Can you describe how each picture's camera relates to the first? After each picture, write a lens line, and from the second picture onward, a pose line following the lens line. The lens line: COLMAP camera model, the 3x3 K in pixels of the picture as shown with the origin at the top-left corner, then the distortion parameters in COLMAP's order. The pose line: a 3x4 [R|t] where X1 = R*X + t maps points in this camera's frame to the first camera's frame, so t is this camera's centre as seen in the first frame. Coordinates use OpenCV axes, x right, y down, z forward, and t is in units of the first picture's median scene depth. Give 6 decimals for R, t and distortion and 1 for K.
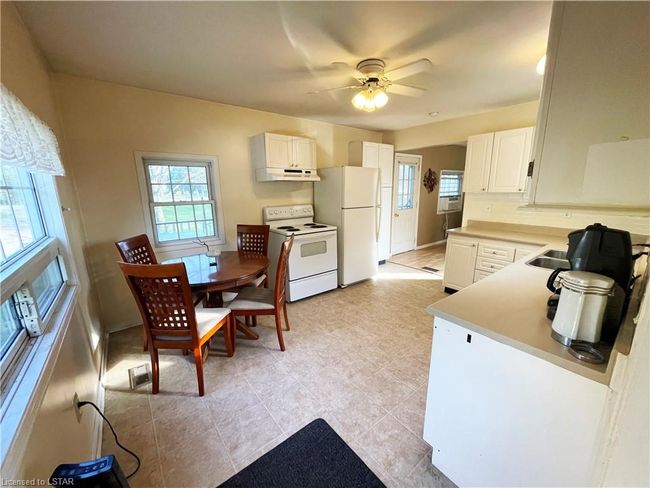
lens RADIAL K [[260.3, 0, 325.0], [0, 260.3, 244.0], [0, 0, 1]] dist [-0.000110, -0.000022]
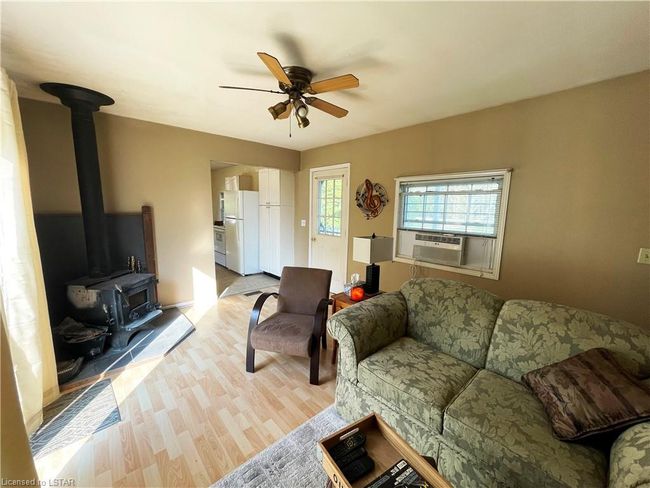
lens RADIAL K [[260.3, 0, 325.0], [0, 260.3, 244.0], [0, 0, 1]] dist [-0.000110, -0.000022]
pose [[0.068585, 0.156467, -0.985299, 1.376033], [-0.229930, 0.963516, 0.137003, -0.271163], [0.970787, 0.217154, 0.102059, 1.161008]]
